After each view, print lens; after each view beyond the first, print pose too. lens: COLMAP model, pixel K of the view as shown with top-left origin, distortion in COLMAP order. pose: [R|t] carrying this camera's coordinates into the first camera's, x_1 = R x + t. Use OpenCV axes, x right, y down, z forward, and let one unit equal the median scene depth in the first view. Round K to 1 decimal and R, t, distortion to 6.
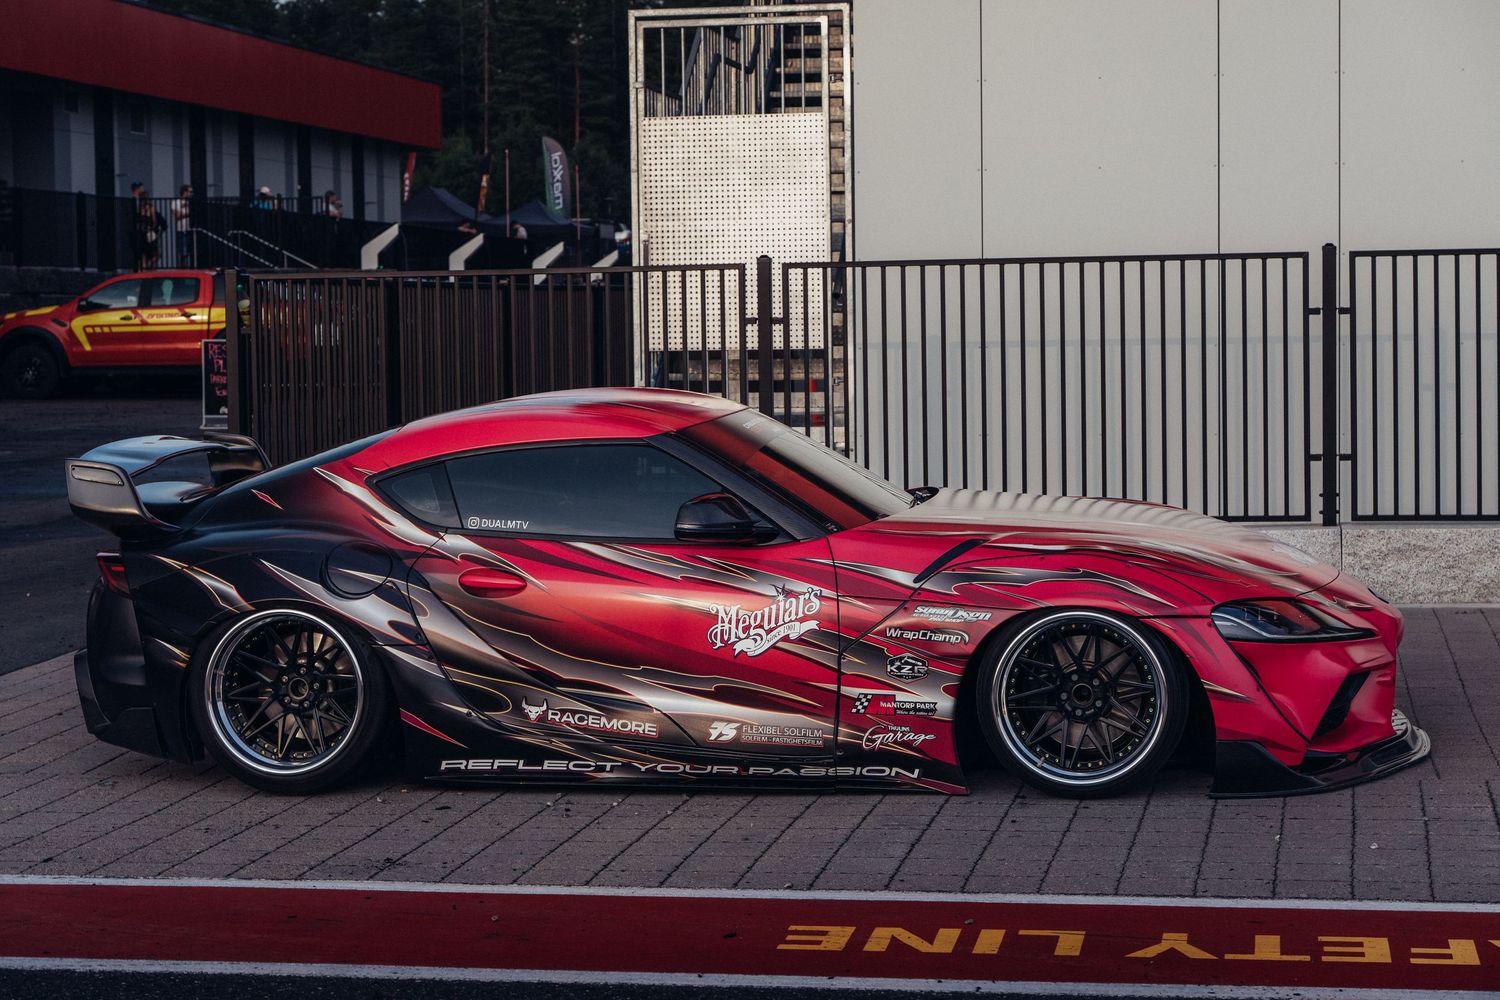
lens RADIAL K [[3026.5, 0, 747.9], [0, 3026.5, 498.9], [0, 0, 1]] dist [0.028973, 0.000000]
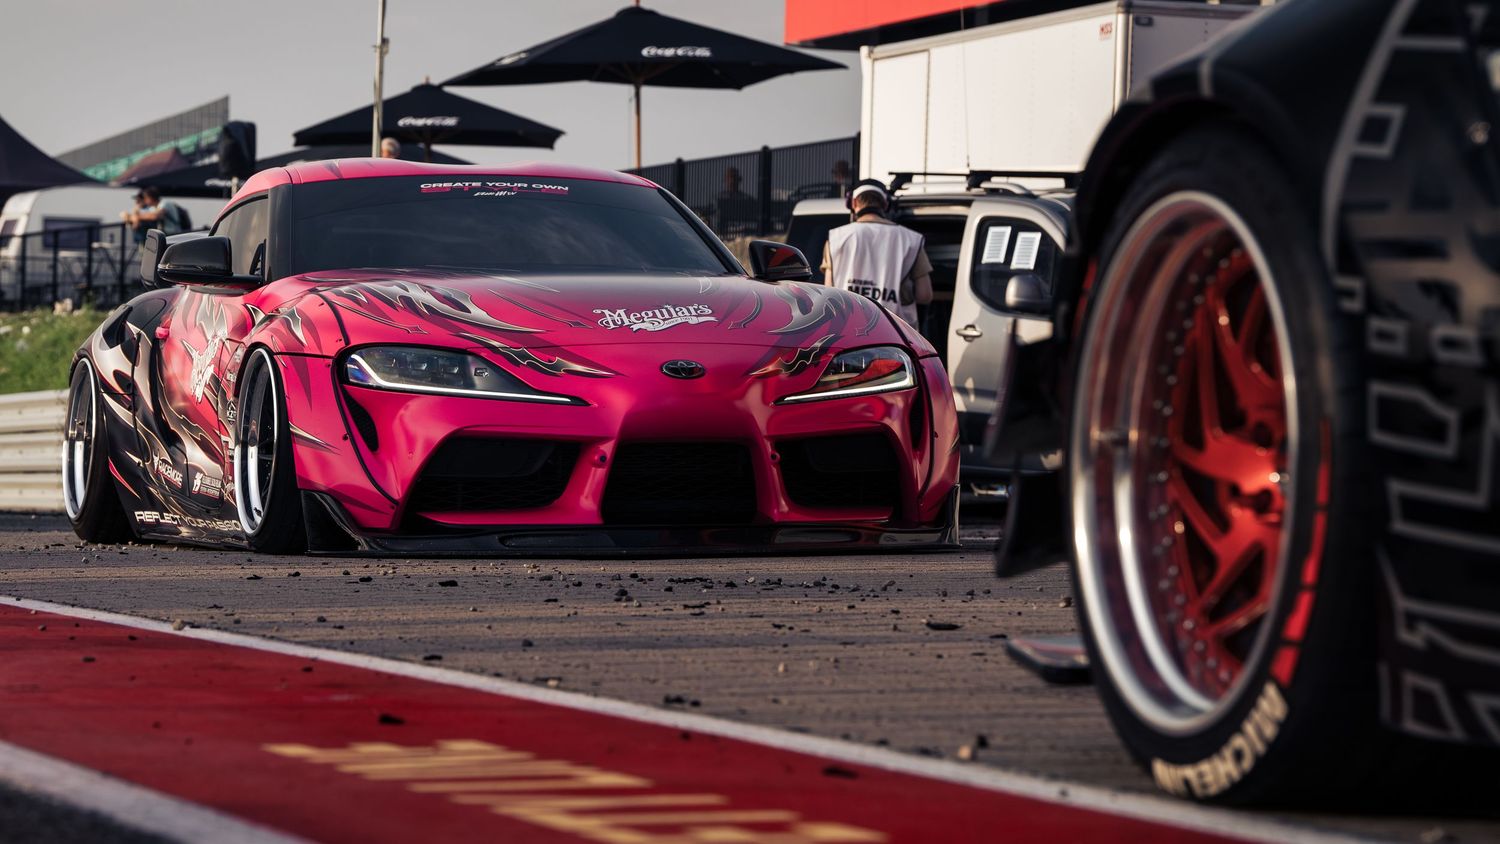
lens RADIAL K [[5081.2, 0, 758.0], [0, 5081.2, 410.3], [0, 0, 1]] dist [0.365764, 0.000000]
pose [[0.479582, 0.016868, -0.877335, 1.504118], [-0.085081, 0.995998, -0.027359, 0.082946], [0.873363, 0.087766, 0.479098, 0.370813]]
